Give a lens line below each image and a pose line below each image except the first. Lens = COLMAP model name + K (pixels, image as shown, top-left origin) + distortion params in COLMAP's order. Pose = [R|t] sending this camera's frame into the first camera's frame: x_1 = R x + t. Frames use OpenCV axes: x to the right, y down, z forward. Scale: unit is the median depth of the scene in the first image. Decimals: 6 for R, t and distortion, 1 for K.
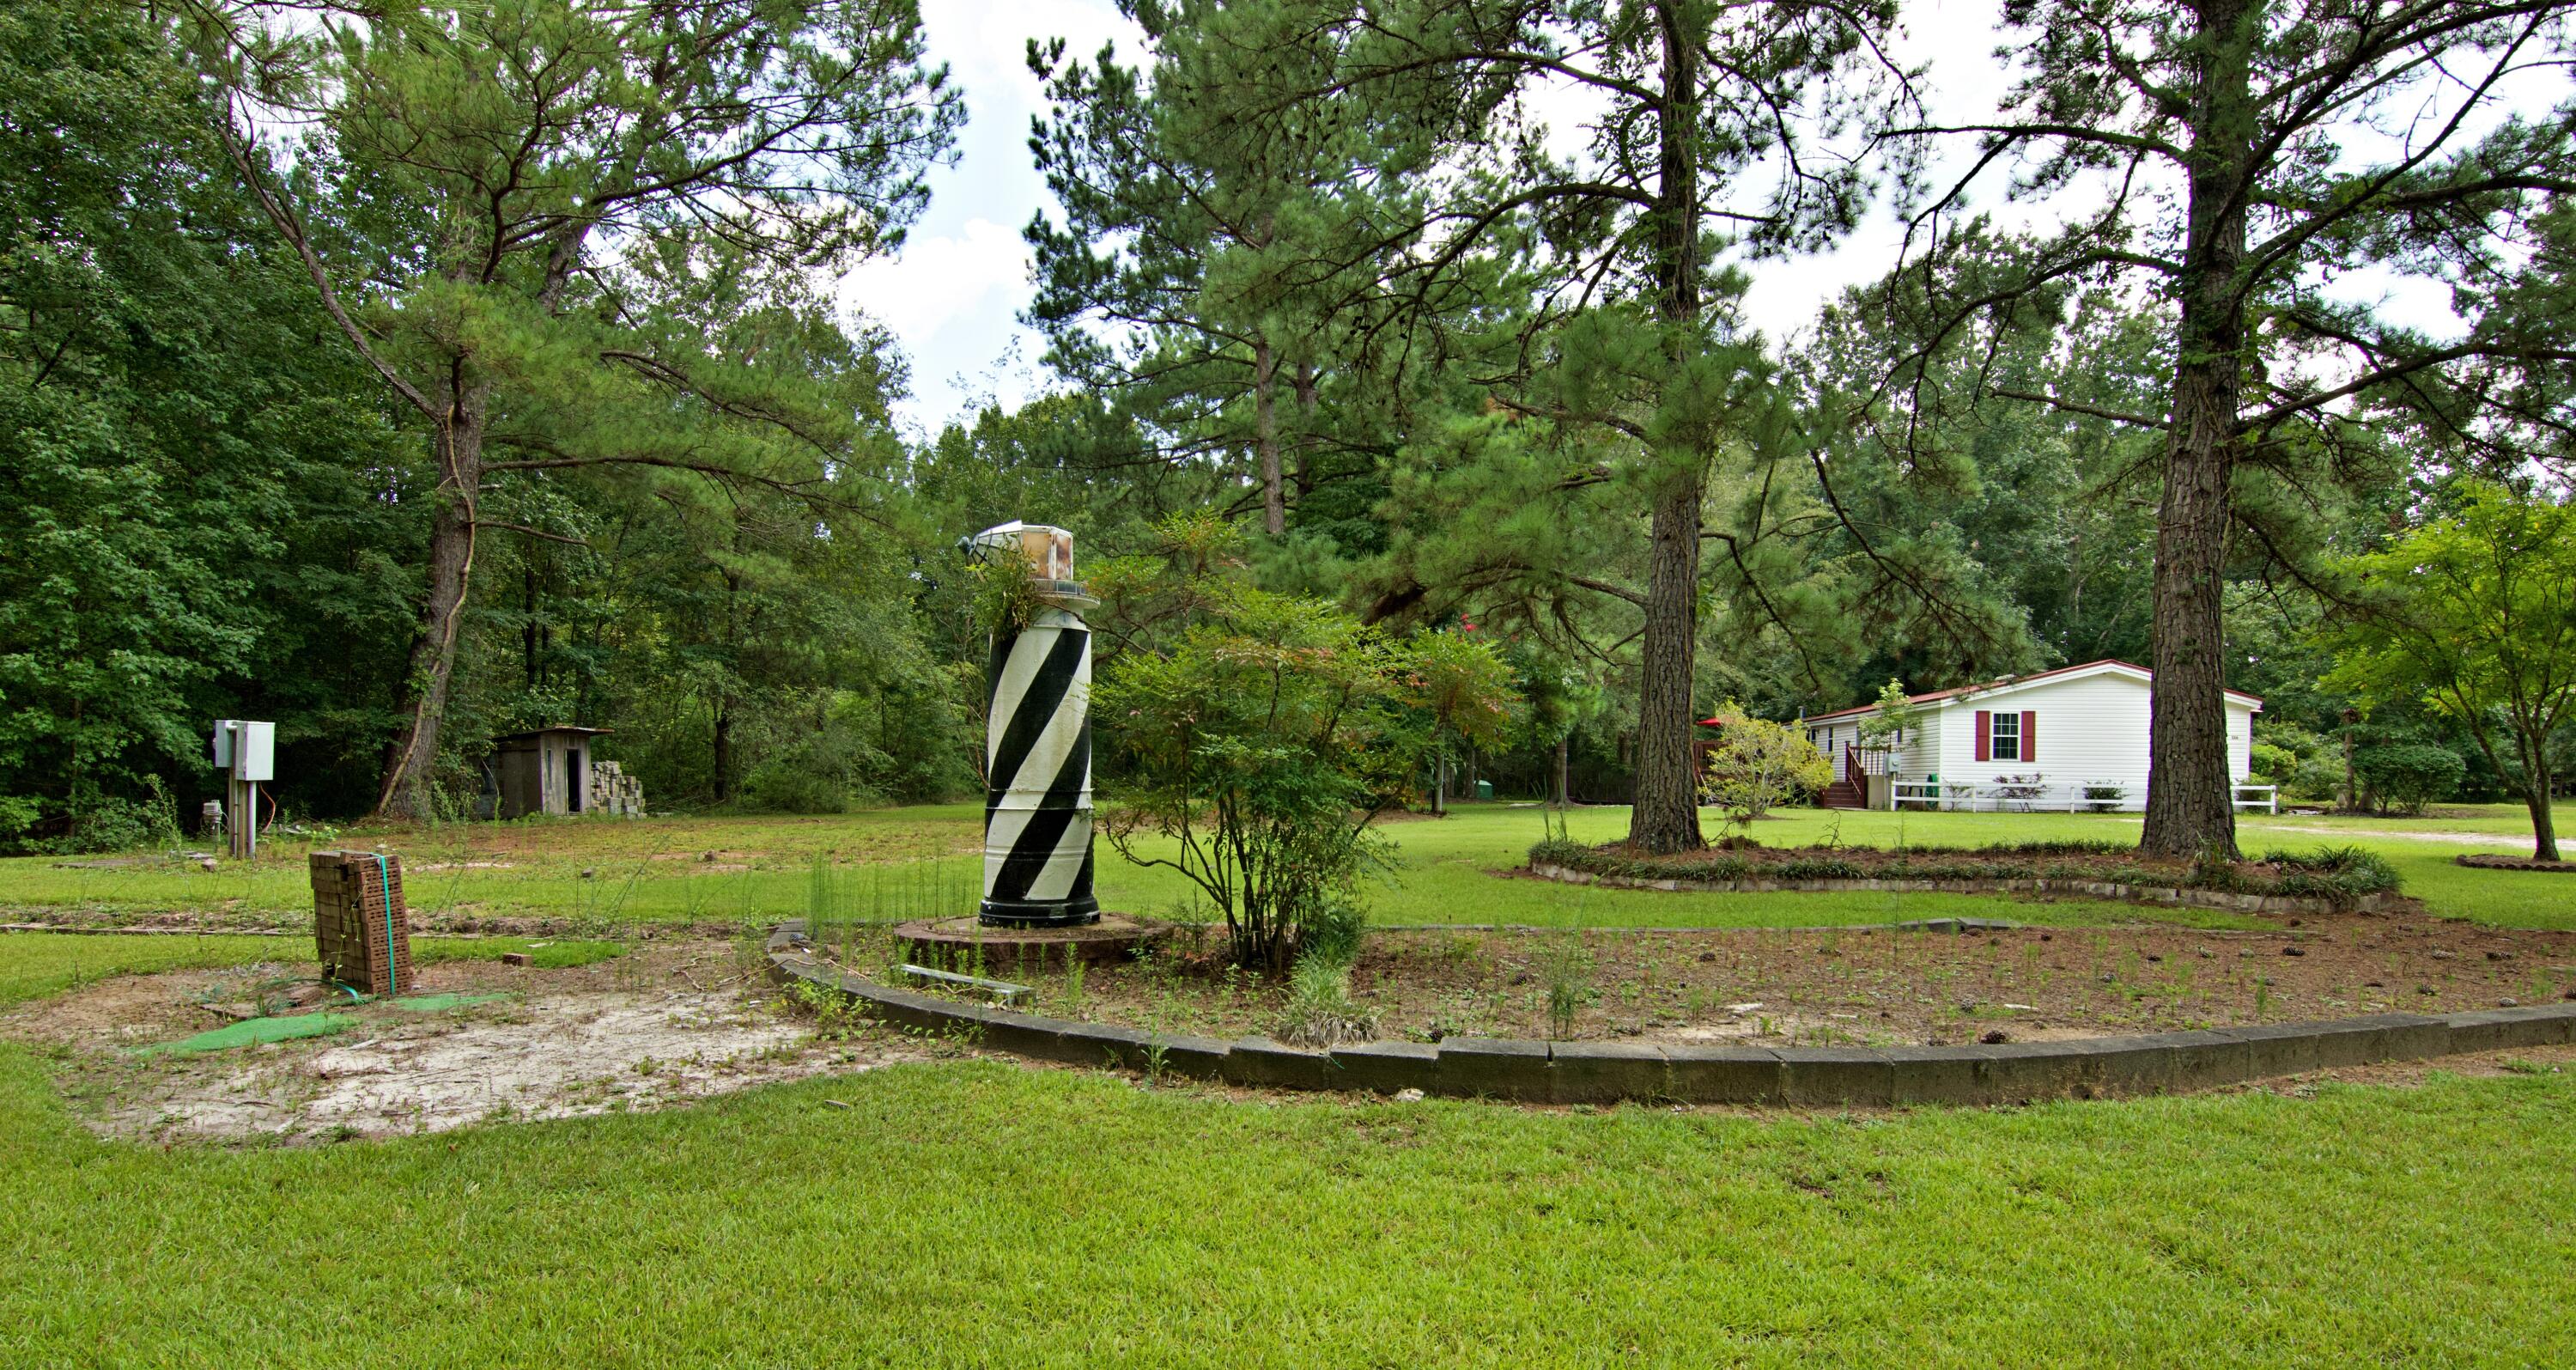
lens RADIAL K [[1411.0, 0, 1183.9], [0, 1411.0, 793.5], [0, 0, 1]] dist [0.001297, -0.000389]
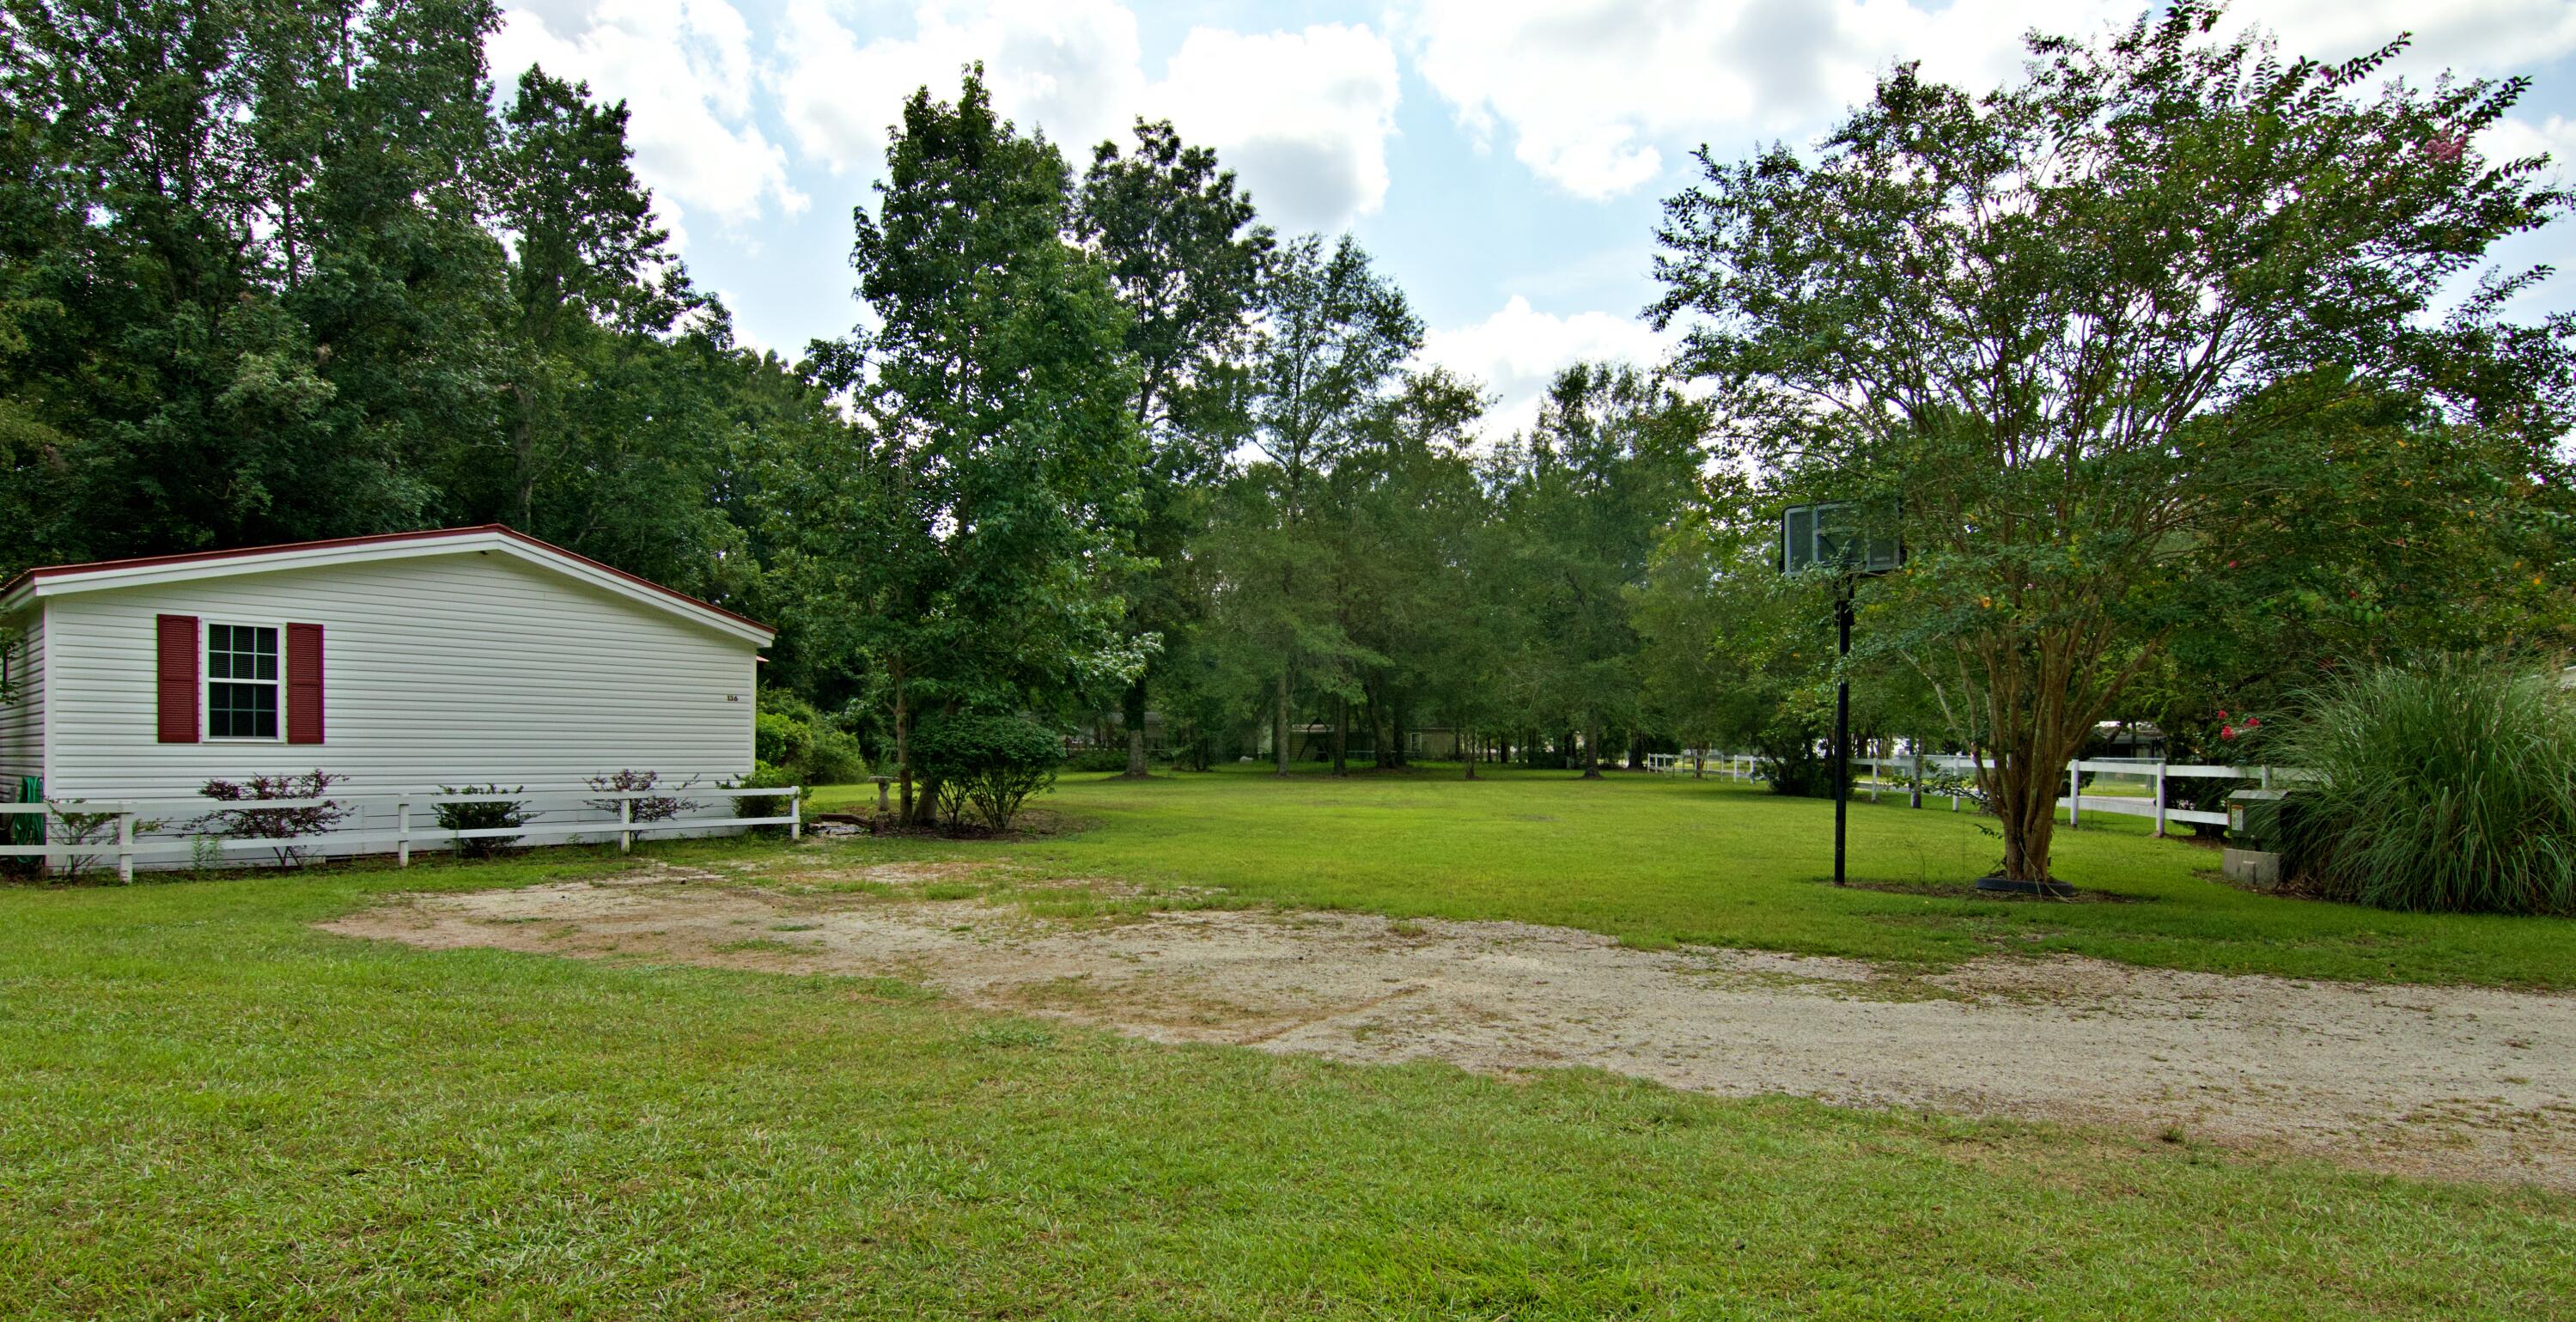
lens RADIAL K [[1332.0, 0, 1307.6], [0, 1332.0, 764.1], [0, 0, 1]] dist [0.000139, -0.001467]
pose [[0.499267, -0.018302, 0.866255, 0.401587], [0.013971, 0.999817, 0.013071, -0.017491], [-0.866335, 0.005576, 0.499431, 0.540747]]
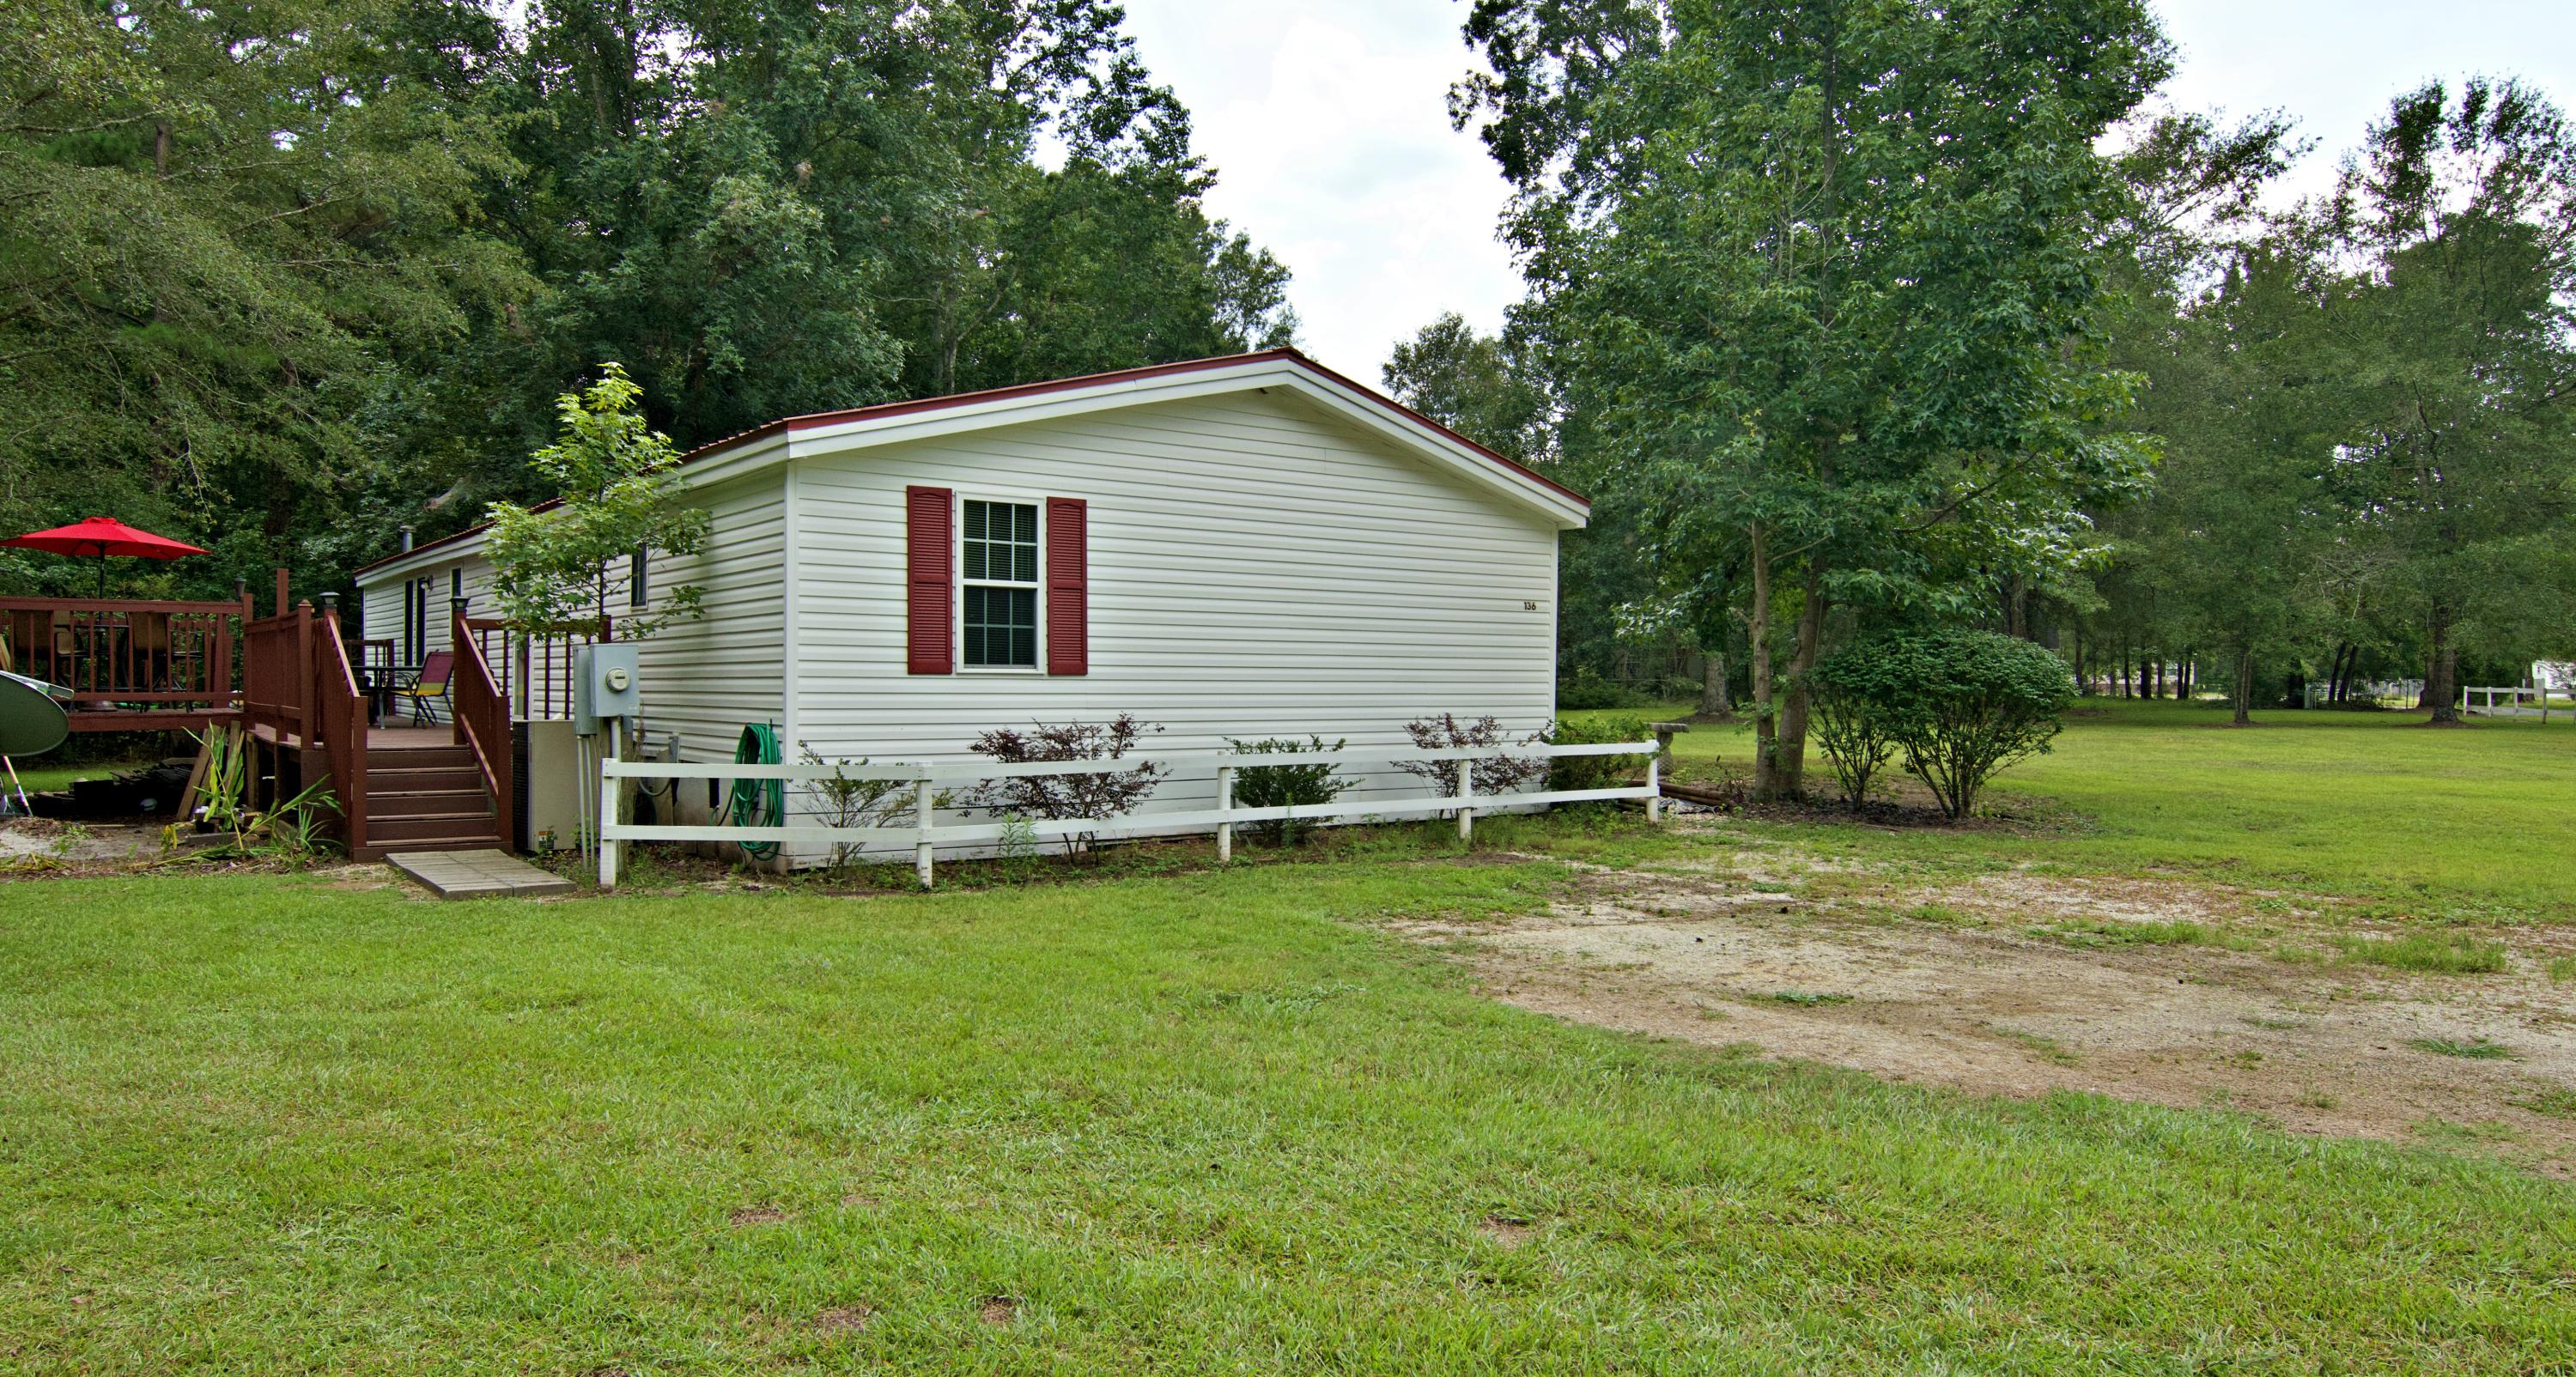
lens RADIAL K [[1682.1, 0, 1274.7], [0, 1682.1, 688.8], [0, 0, 1]] dist [0.034980, 0.001466]
pose [[0.683333, -0.011775, 0.730012, 0.377949], [0.014756, 0.999888, 0.002316, -0.020128], [-0.729958, 0.009189, 0.683430, 0.735894]]
